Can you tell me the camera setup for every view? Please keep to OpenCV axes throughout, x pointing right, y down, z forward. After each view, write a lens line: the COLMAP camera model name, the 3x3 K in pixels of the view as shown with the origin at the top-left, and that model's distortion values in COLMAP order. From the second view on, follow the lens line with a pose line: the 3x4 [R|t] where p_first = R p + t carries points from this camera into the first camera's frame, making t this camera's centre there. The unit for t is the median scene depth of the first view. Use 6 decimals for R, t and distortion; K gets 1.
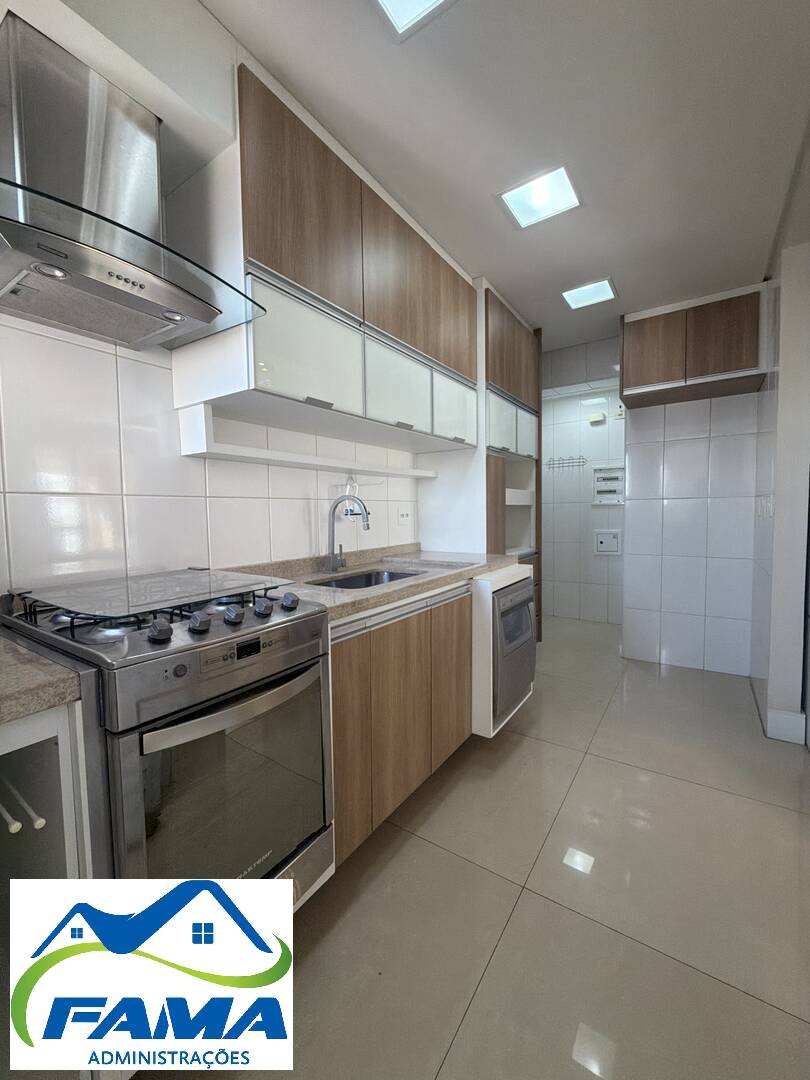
lens RADIAL K [[432.5, 0, 405.7], [0, 432.5, 536.5], [0, 0, 1]] dist [-0.001165, 0.000115]
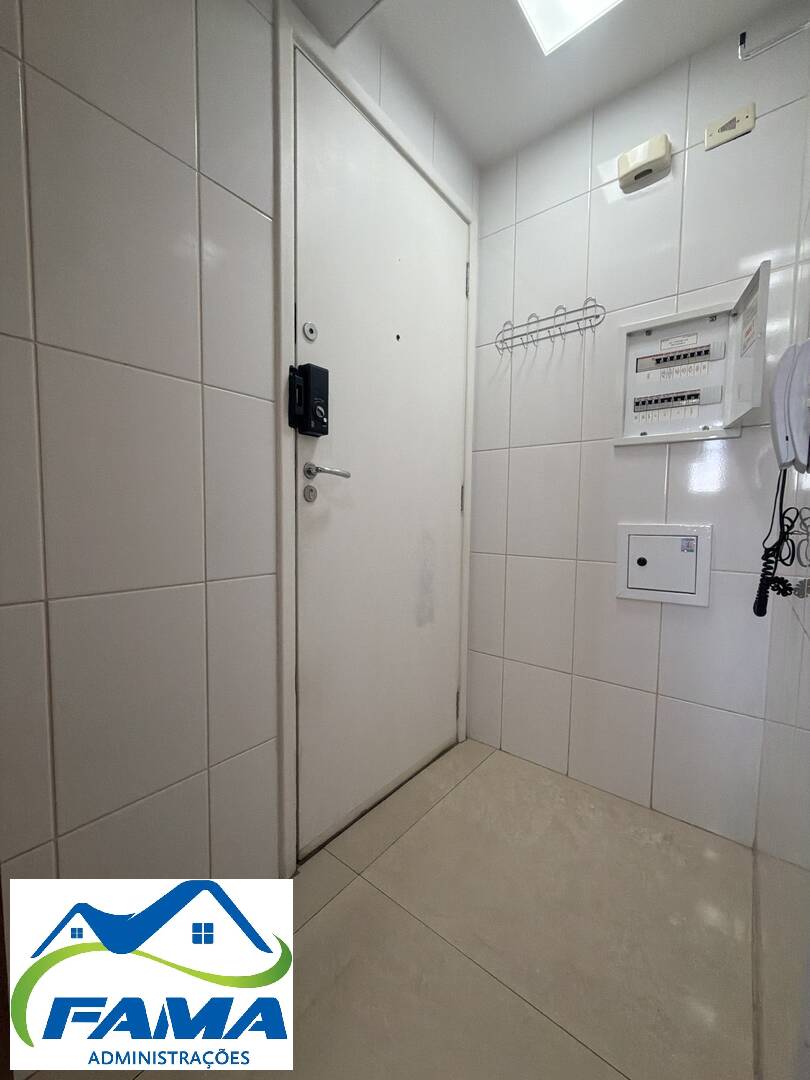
lens RADIAL K [[432.5, 0, 400.0], [0, 432.5, 543.9], [0, 0, 1]] dist [-0.001165, 0.000115]
pose [[0.995650, 0.037642, -0.085231, 0.660780], [-0.036464, 0.999217, 0.015329, 0.004164], [0.085741, -0.012154, 0.996243, 1.459550]]
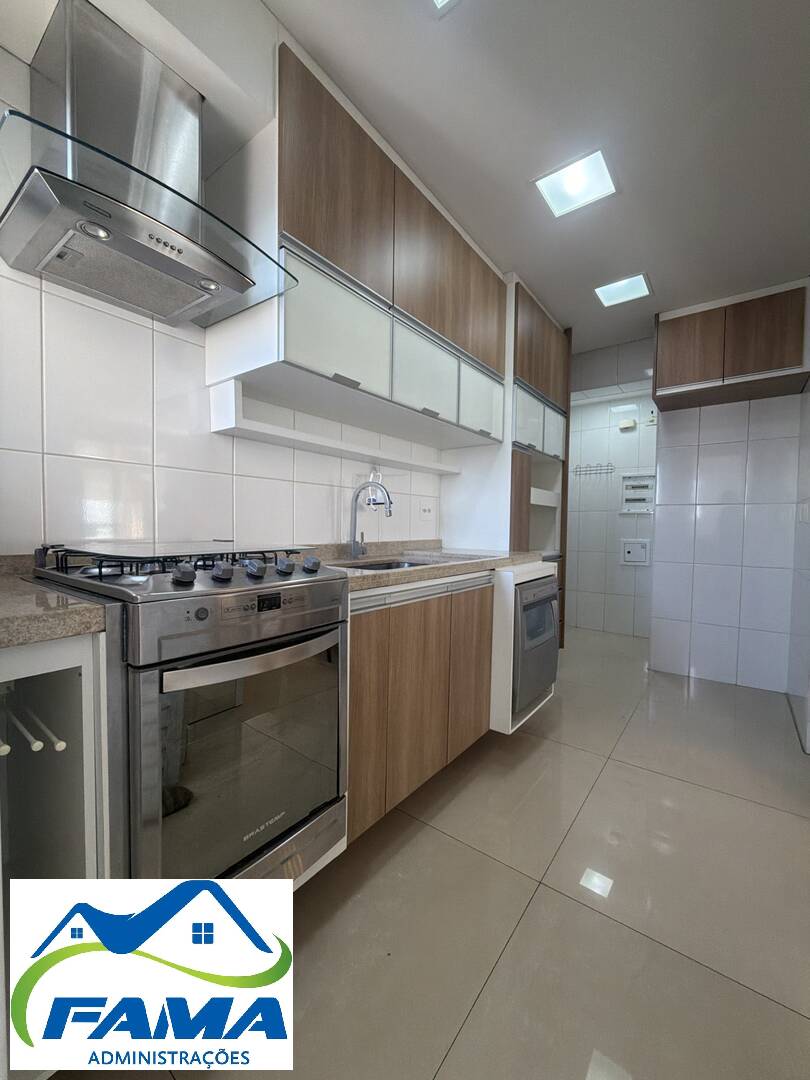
lens RADIAL K [[432.5, 0, 402.4], [0, 432.5, 544.1], [0, 0, 1]] dist [-0.001165, 0.000115]
pose [[0.998011, 0.031164, -0.054797, -0.002672], [-0.032033, 0.999374, -0.015039, 0.057478], [0.054294, 0.016765, 0.998384, 0.008169]]
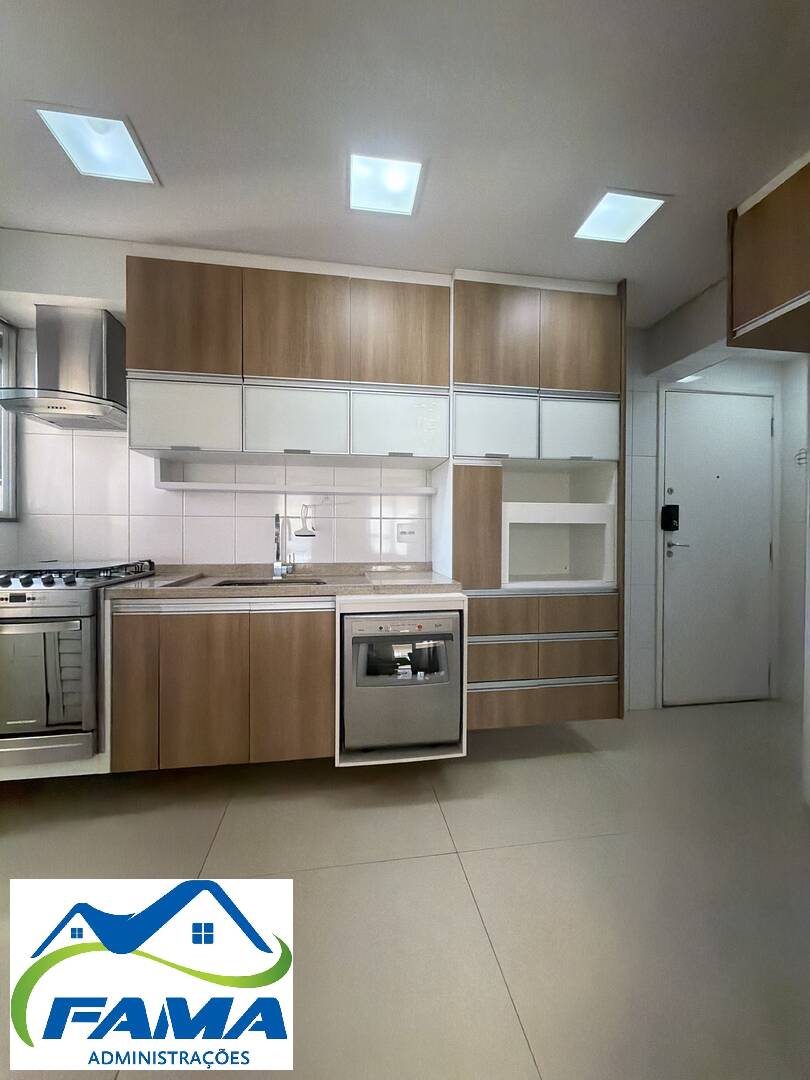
lens RADIAL K [[432.5, 0, 407.8], [0, 432.5, 537.0], [0, 0, 1]] dist [-0.001165, 0.000115]
pose [[0.684605, 0.026999, -0.728414, 0.935724], [-0.058174, 0.998150, -0.017679, -0.028557], [0.726589, 0.054479, 0.684909, 0.413578]]
